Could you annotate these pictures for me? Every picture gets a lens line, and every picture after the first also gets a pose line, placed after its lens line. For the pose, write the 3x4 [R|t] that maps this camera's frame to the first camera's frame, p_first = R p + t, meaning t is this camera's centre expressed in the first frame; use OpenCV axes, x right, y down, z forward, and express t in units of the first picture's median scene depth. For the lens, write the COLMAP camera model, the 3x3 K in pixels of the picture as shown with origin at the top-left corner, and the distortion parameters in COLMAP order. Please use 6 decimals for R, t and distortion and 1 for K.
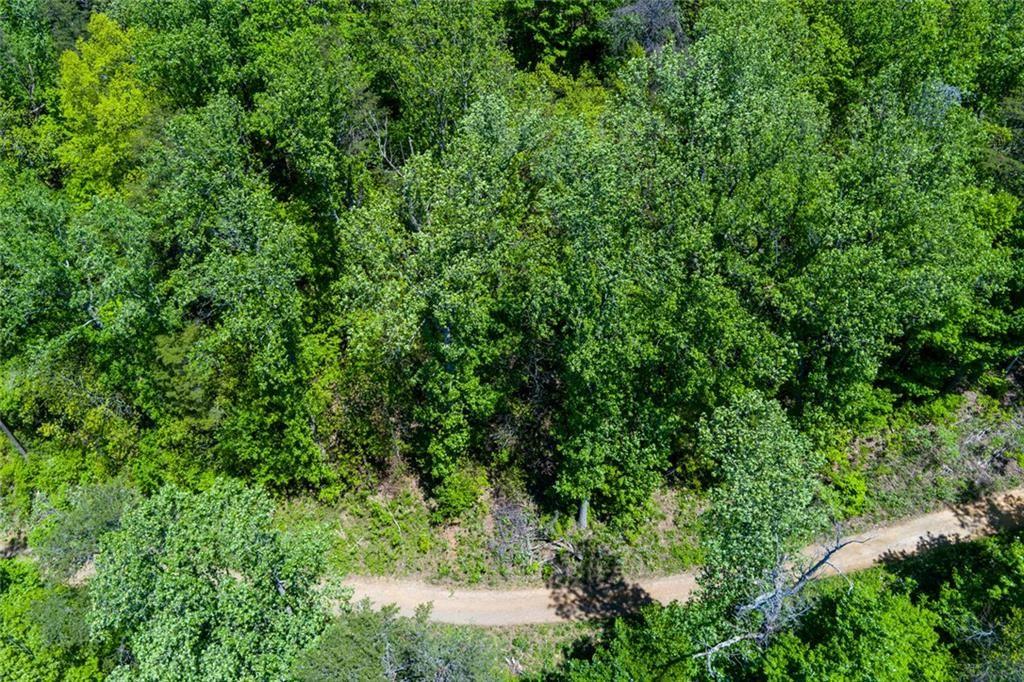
lens RADIAL K [[893.3, 0, 512.0], [0, 893.3, 341.0], [0, 0, 1]] dist [0.006192, 0.002070]
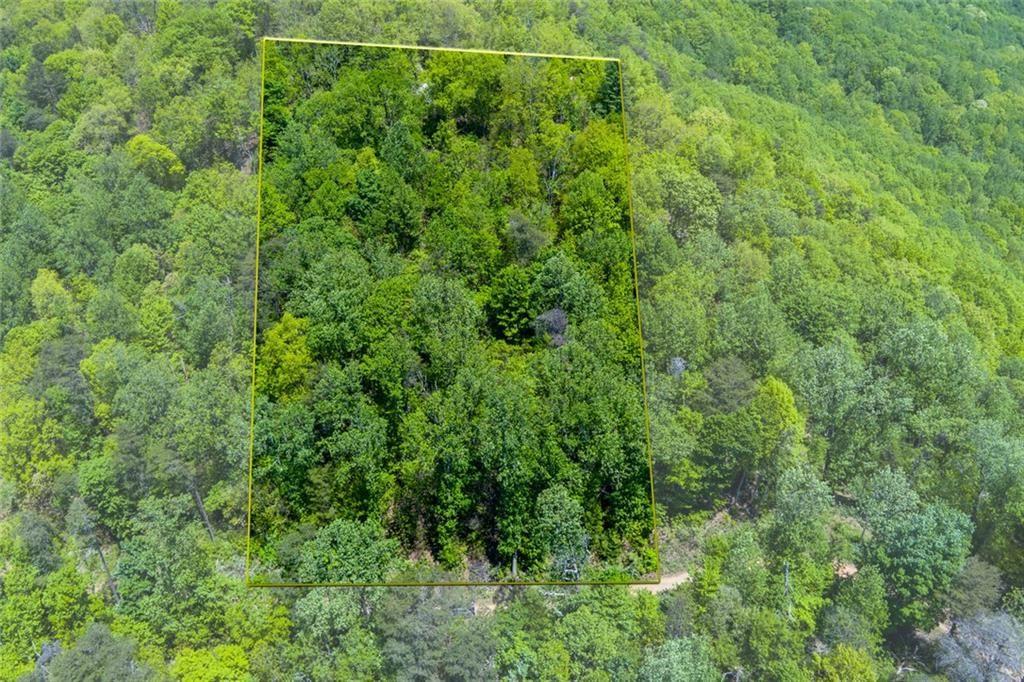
lens RADIAL K [[836.5, 0, 512.0], [0, 836.5, 341.0], [0, 0, 1]] dist [-0.093721, 0.048490]
pose [[0.999752, 0.021084, -0.007218, 0.080785], [-0.022149, 0.975884, -0.217163, 0.109166], [0.002465, 0.217269, 0.976109, -0.935843]]
